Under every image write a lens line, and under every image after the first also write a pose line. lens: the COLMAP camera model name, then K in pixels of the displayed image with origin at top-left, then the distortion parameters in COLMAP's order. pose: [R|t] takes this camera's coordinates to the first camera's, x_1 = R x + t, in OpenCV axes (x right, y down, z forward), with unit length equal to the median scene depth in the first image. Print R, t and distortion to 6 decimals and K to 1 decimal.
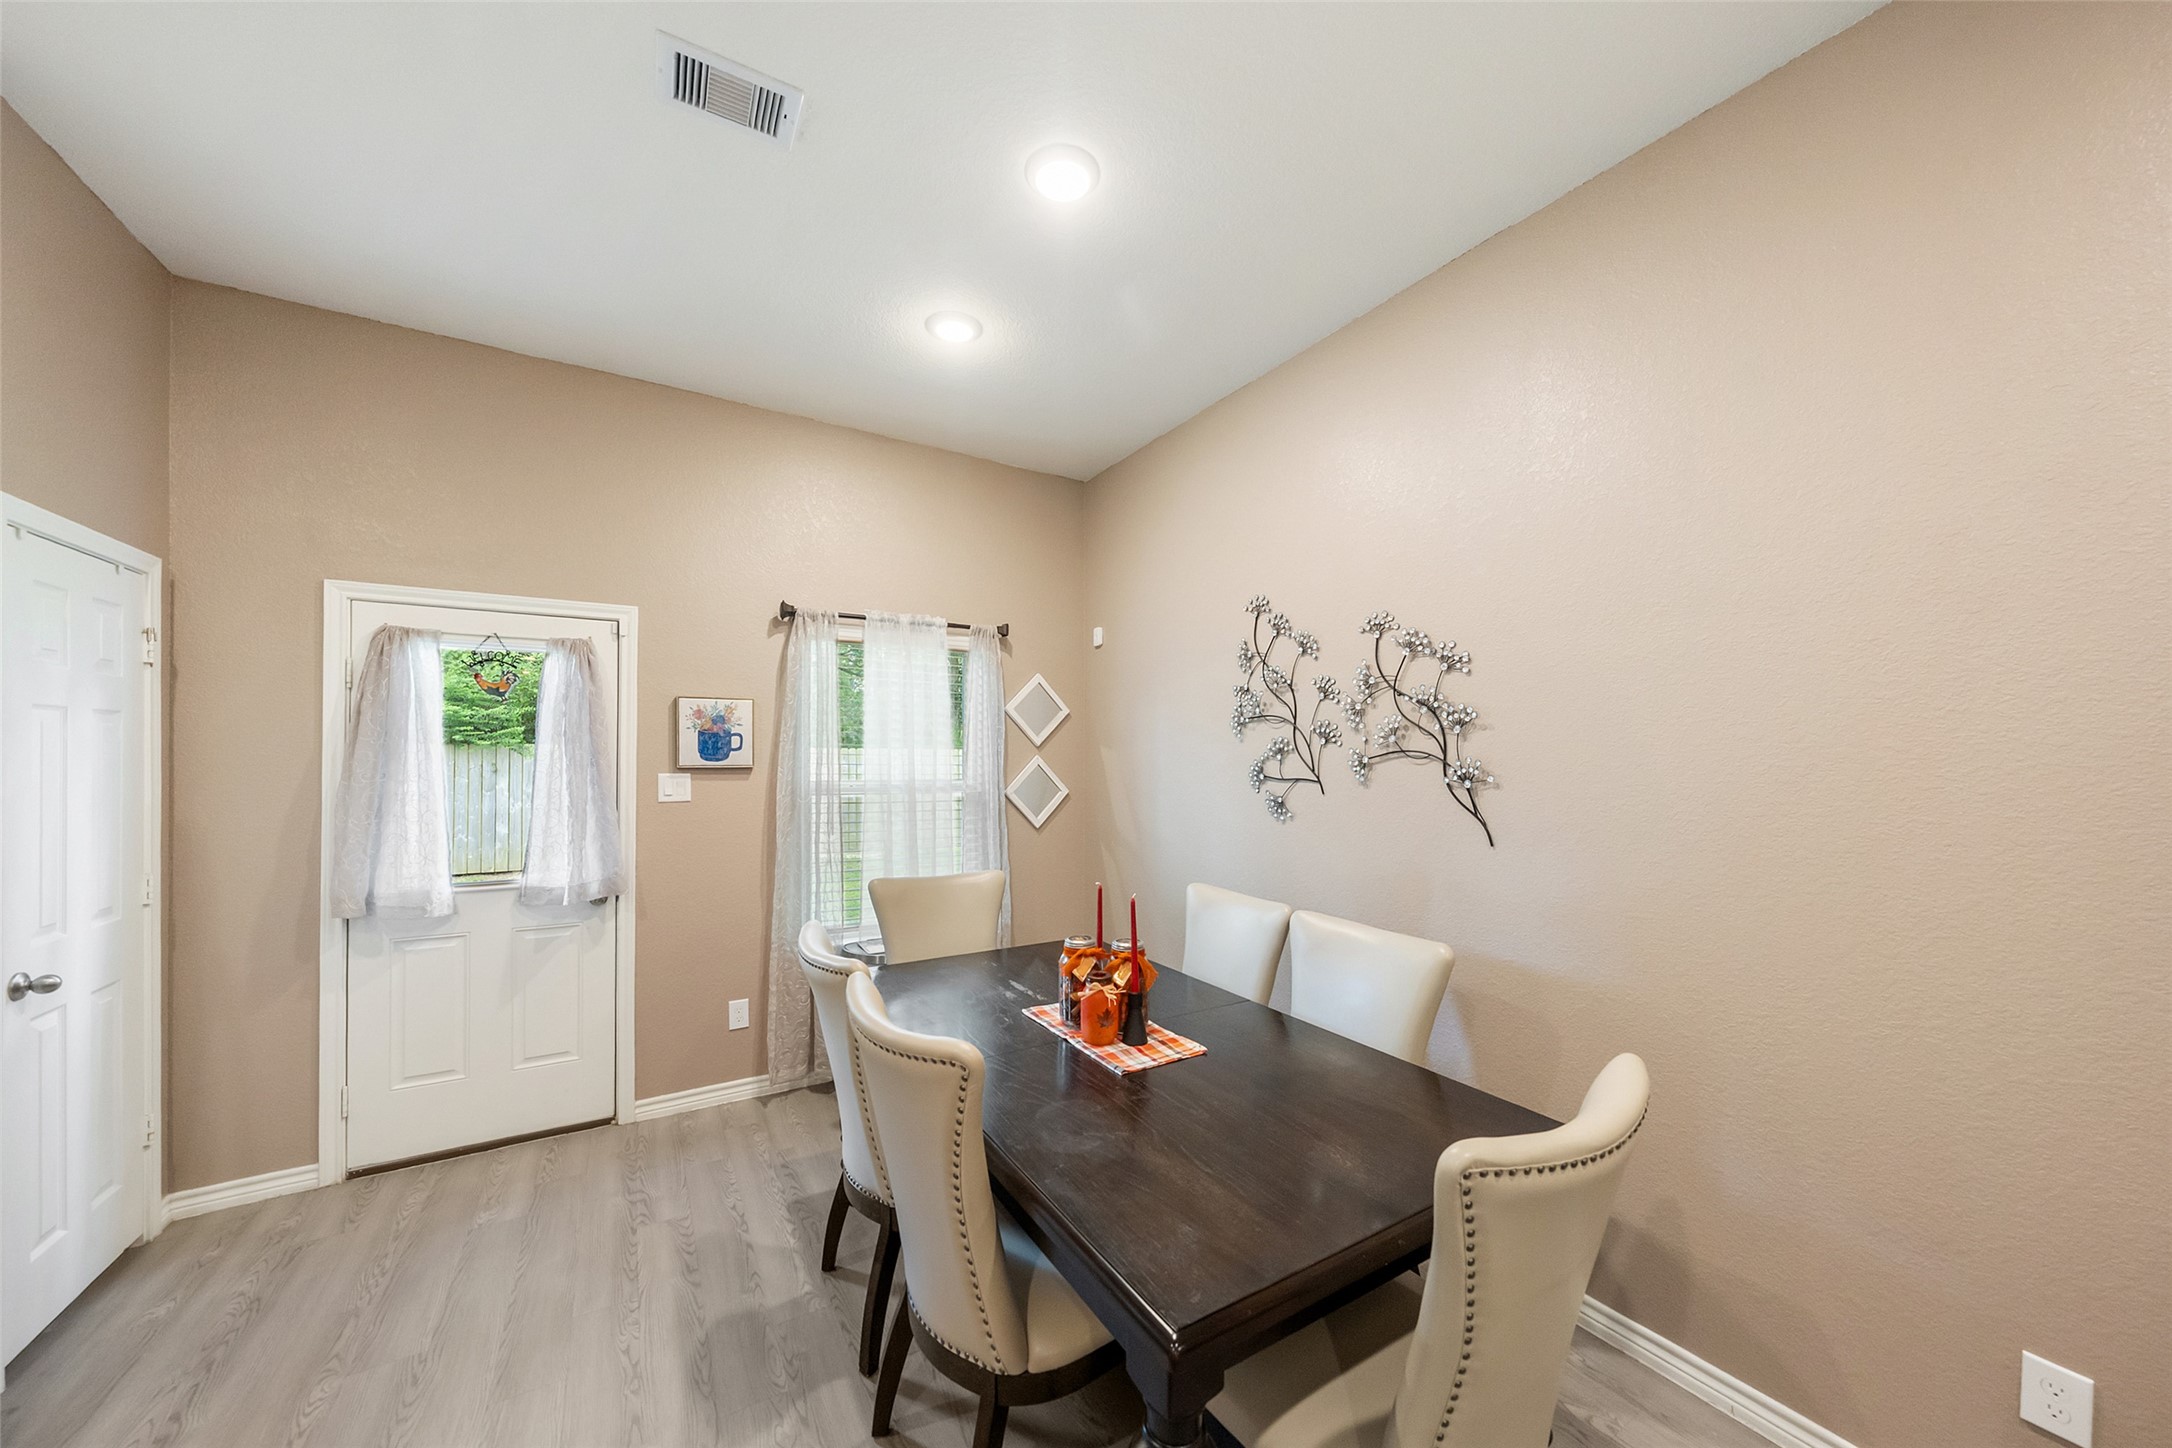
lens RADIAL K [[763.3, 0, 1087.1], [0, 763.3, 753.0], [0, 0, 1]] dist [-0.001044, -0.000028]
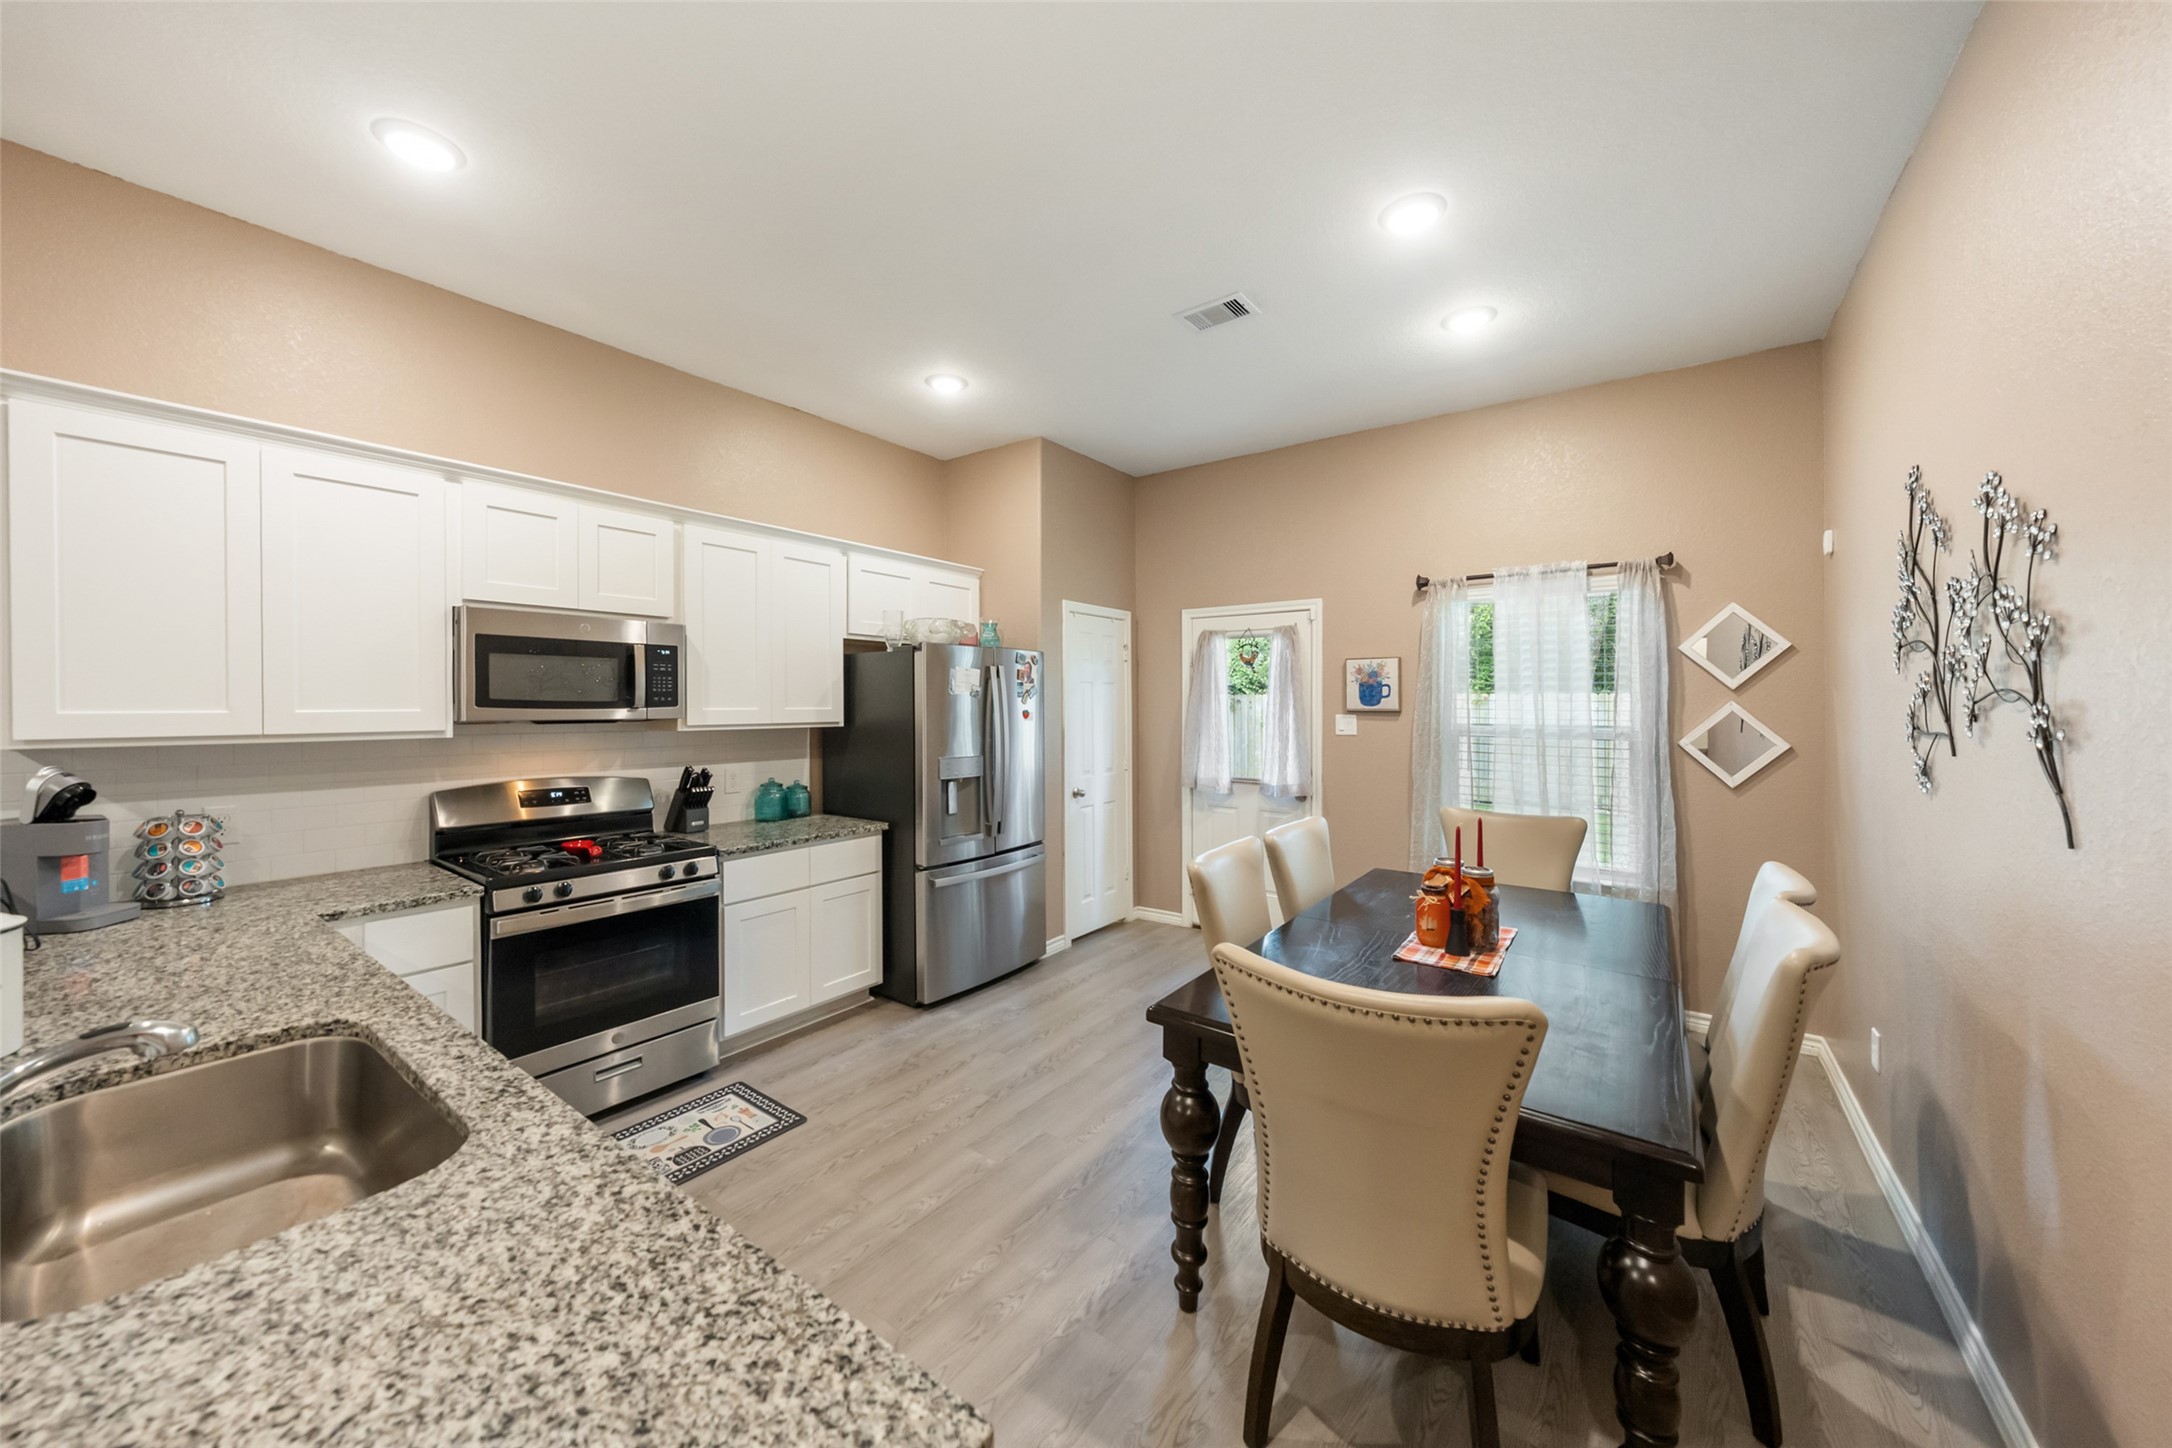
lens RADIAL K [[751.0, 0, 1076.6], [0, 751.0, 714.3], [0, 0, 1]] dist [-0.000366, 0.000000]
pose [[0.373640, 0.012778, -0.927486, 0.542461], [0.003854, 0.999875, 0.015328, 0.003525], [0.927566, -0.009302, 0.373544, 0.041253]]
